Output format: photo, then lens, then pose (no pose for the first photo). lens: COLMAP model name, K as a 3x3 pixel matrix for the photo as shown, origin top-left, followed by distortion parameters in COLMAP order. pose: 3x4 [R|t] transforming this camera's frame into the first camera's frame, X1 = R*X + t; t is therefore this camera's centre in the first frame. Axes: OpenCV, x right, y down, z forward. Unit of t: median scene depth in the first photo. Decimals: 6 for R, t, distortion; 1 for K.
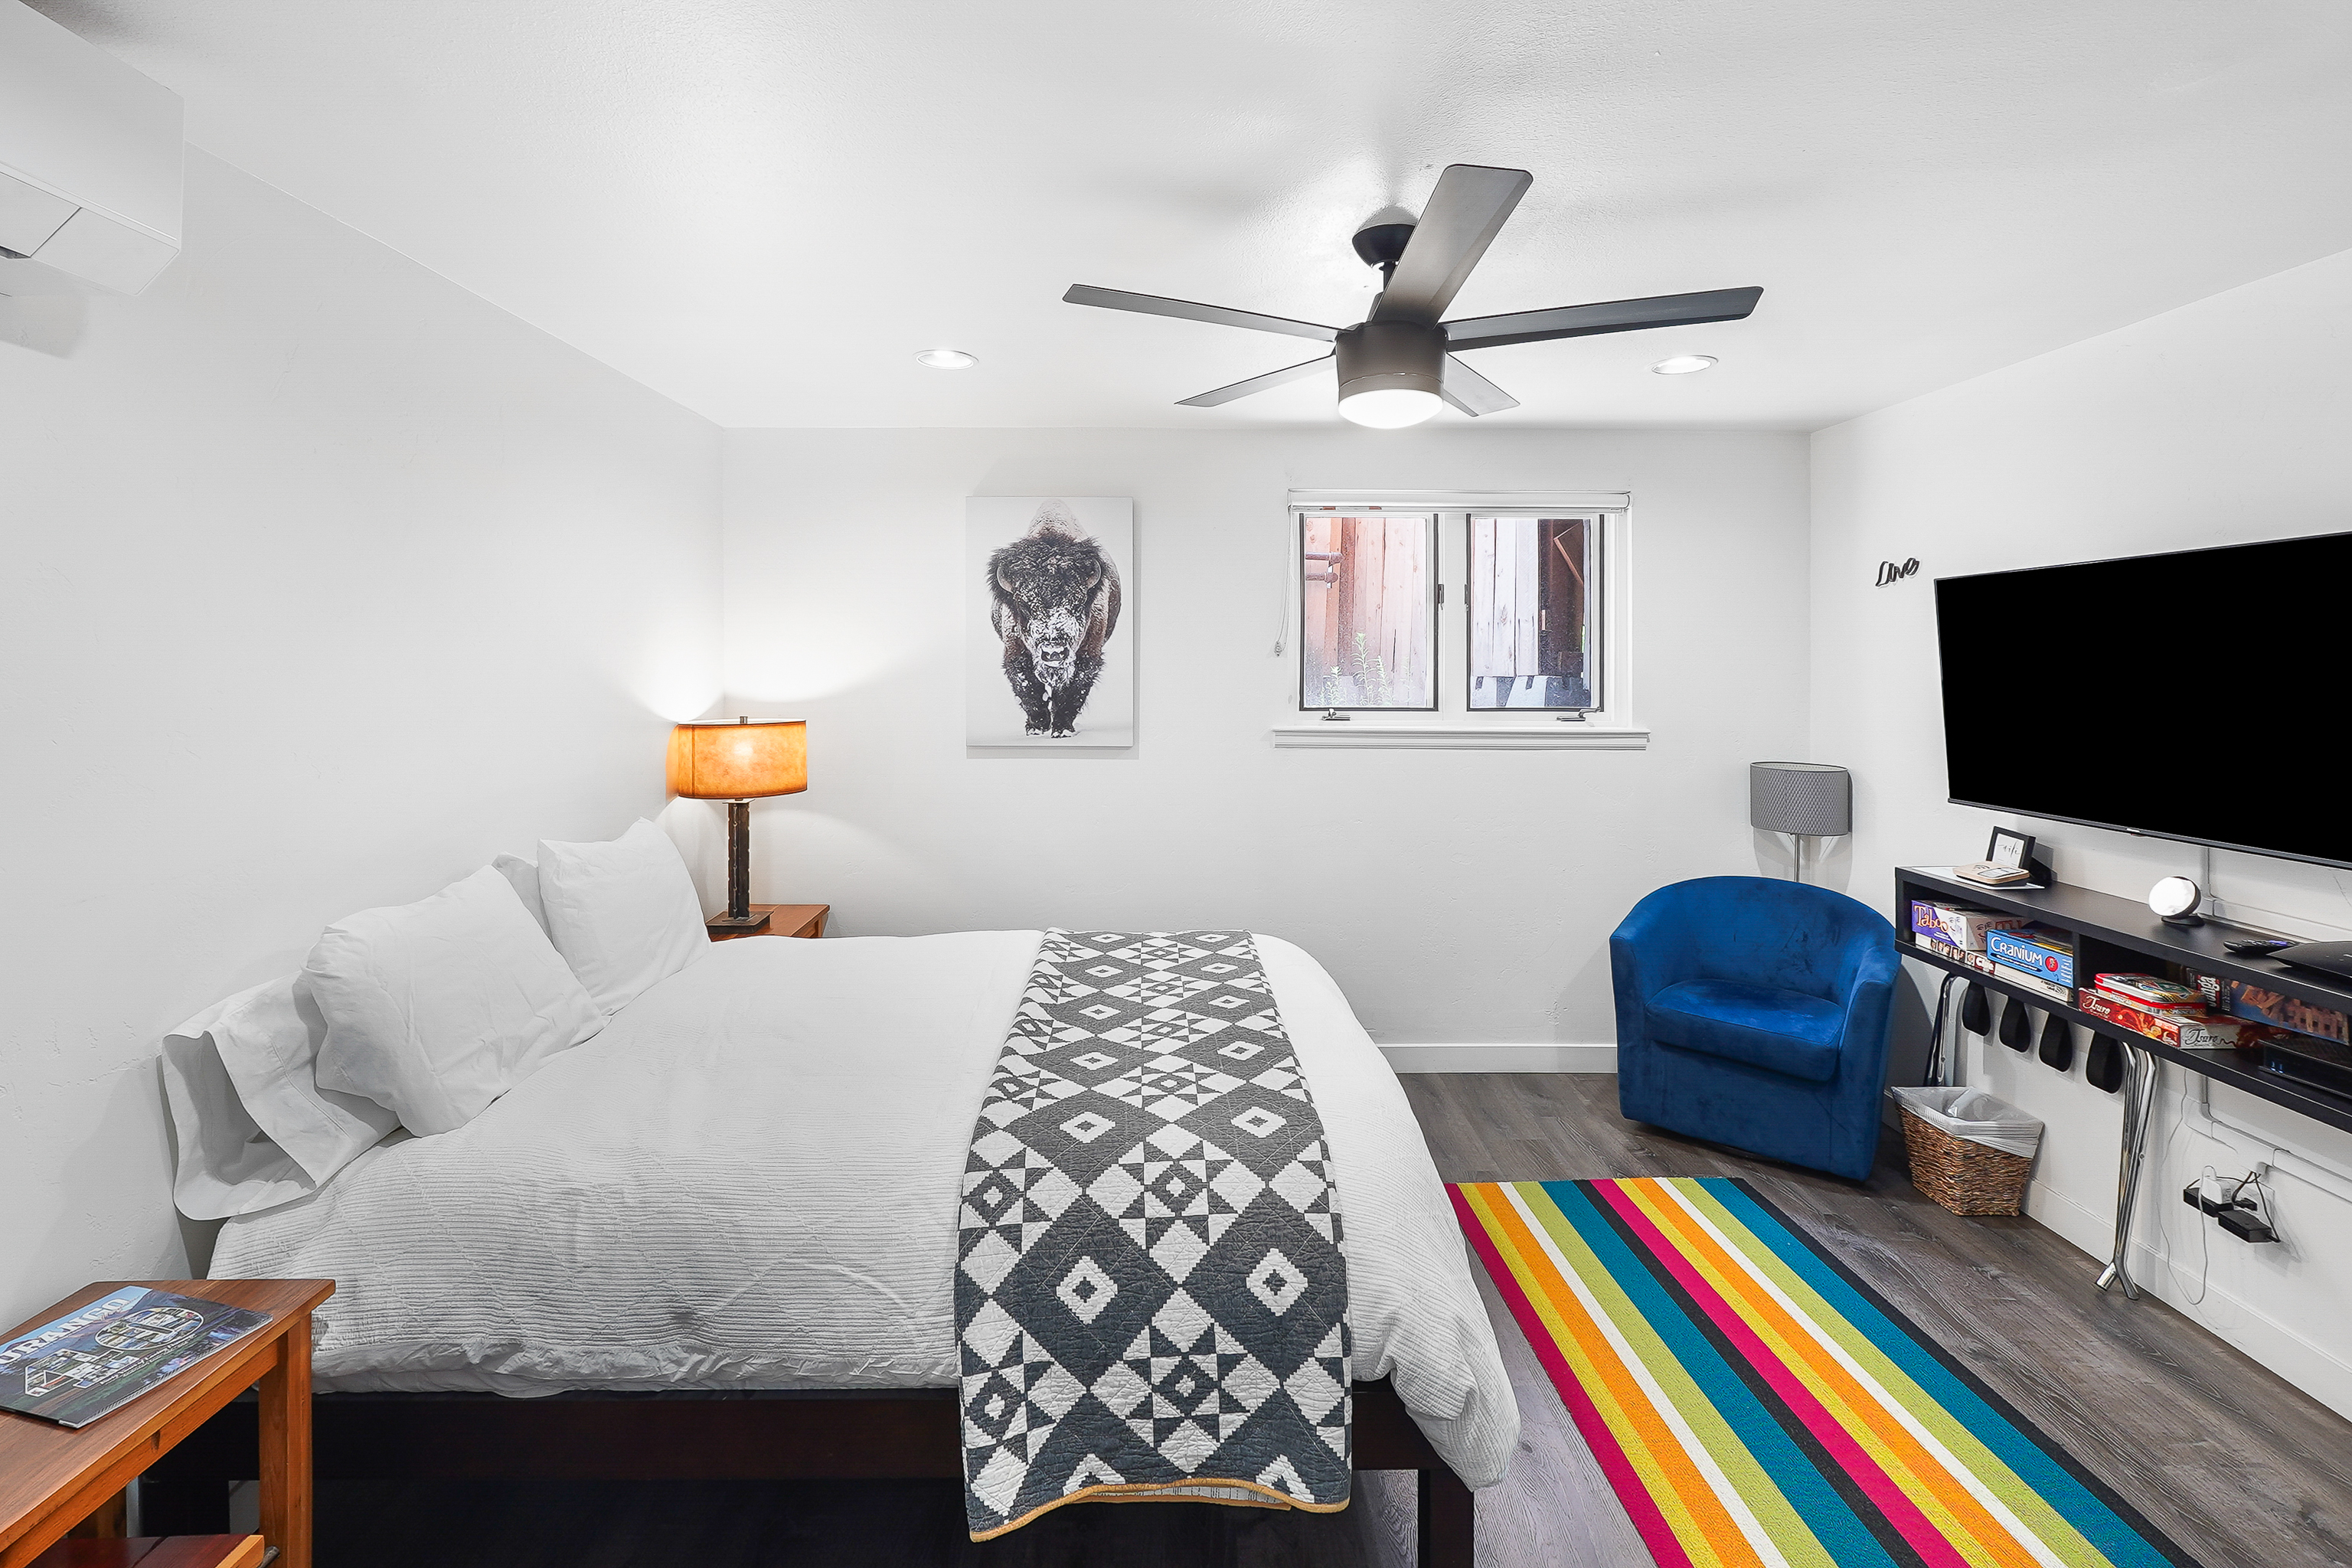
lens RADIAL K [[1036.4, 0, 1171.1], [0, 1036.4, 669.8], [0, 0, 1]] dist [0.001046, 0.000160]
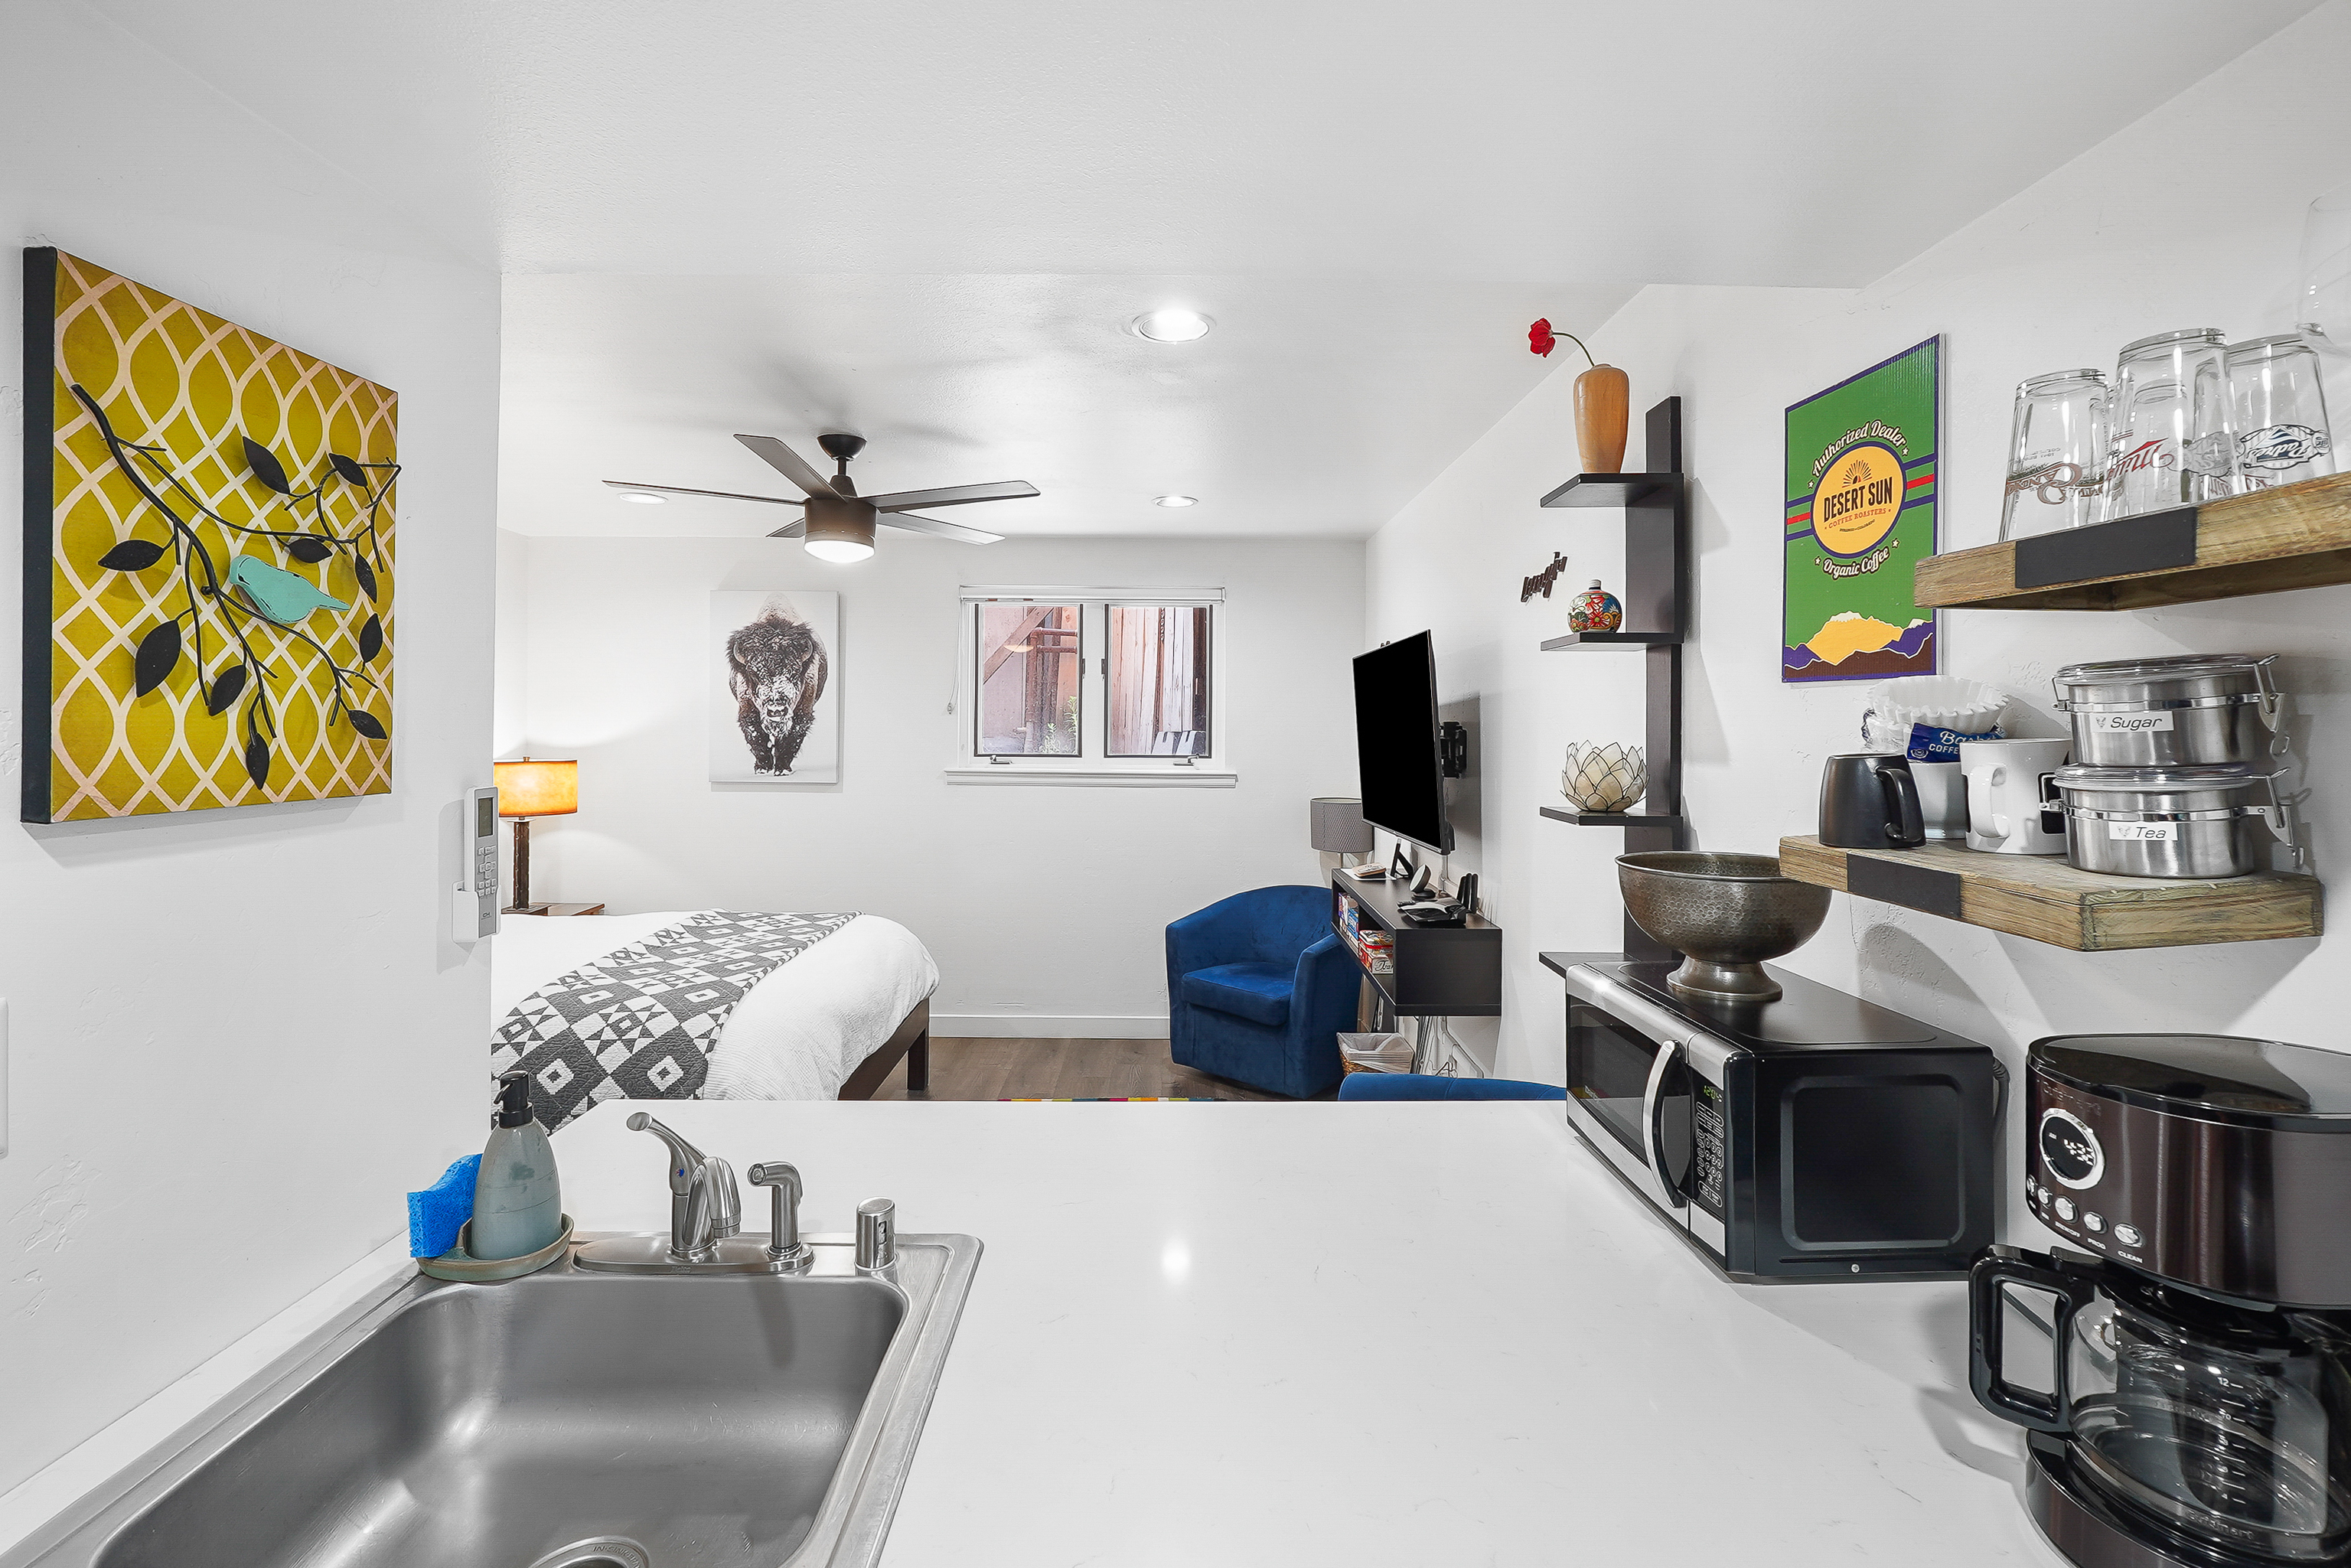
lens RADIAL K [[1047.7, 0, 1174.4], [0, 1047.7, 719.0], [0, 0, 1]] dist [-0.000251, 0.000084]
pose [[0.999831, 0.004170, -0.017884, 0.411091], [-0.004390, 0.999915, -0.012276, 0.008149], [0.017831, 0.012353, 0.999765, -0.308446]]
